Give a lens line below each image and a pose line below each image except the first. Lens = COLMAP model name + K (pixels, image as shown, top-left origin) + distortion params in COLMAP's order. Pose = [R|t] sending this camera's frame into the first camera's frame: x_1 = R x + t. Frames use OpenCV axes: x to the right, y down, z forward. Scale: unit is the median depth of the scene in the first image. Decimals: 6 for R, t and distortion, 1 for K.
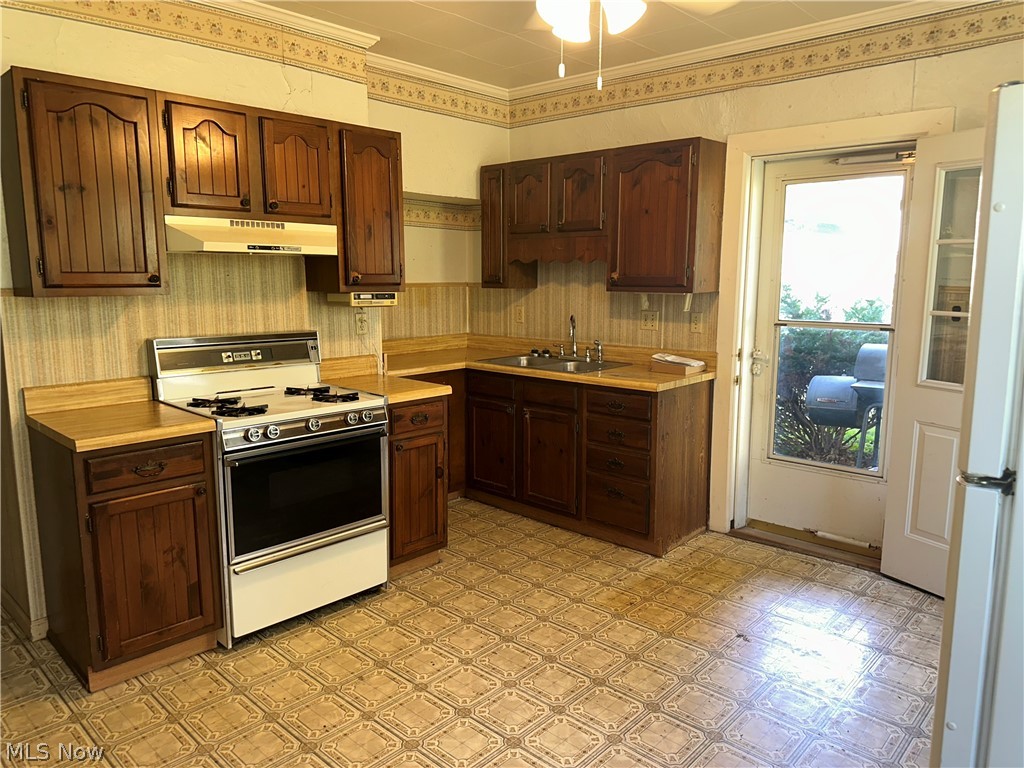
lens RADIAL K [[722.8, 0, 513.5], [0, 722.8, 385.5], [0, 0, 1]] dist [0.074003, -0.080335]
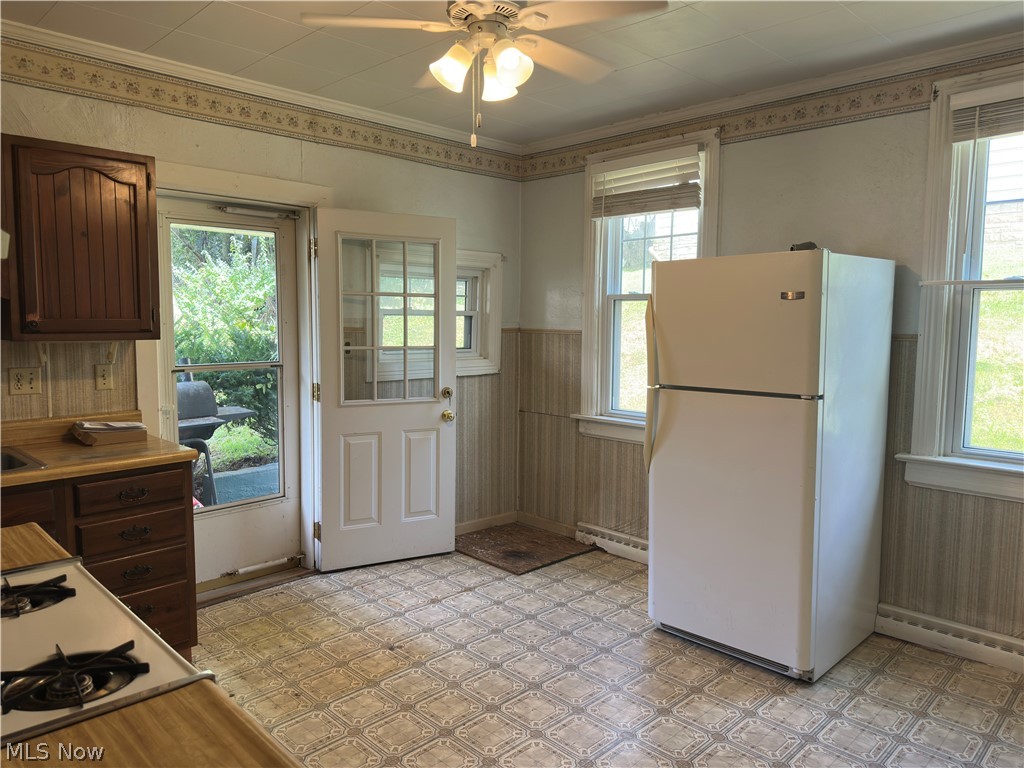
lens RADIAL K [[722.8, 0, 506.1], [0, 722.8, 386.1], [0, 0, 1]] dist [0.074003, -0.080335]
pose [[0.039358, -0.097646, 0.994443, -0.552839], [0.150838, 0.984390, 0.090689, -0.086956], [-0.987775, 0.146431, 0.053472, 0.548173]]
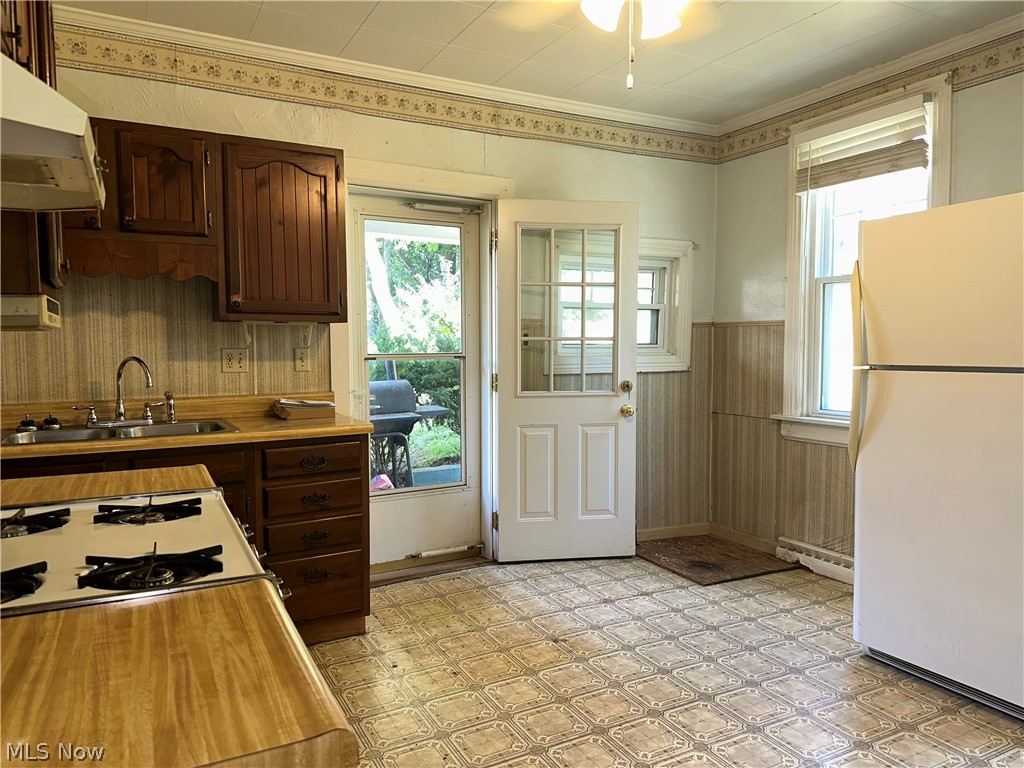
lens RADIAL K [[722.8, 0, 512.2], [0, 722.8, 390.1], [0, 0, 1]] dist [0.074003, -0.080335]
pose [[0.320490, -0.064915, 0.945025, -0.507383], [0.153759, 0.987983, 0.015721, -0.026853], [-0.934689, 0.140268, 0.326621, 0.511956]]
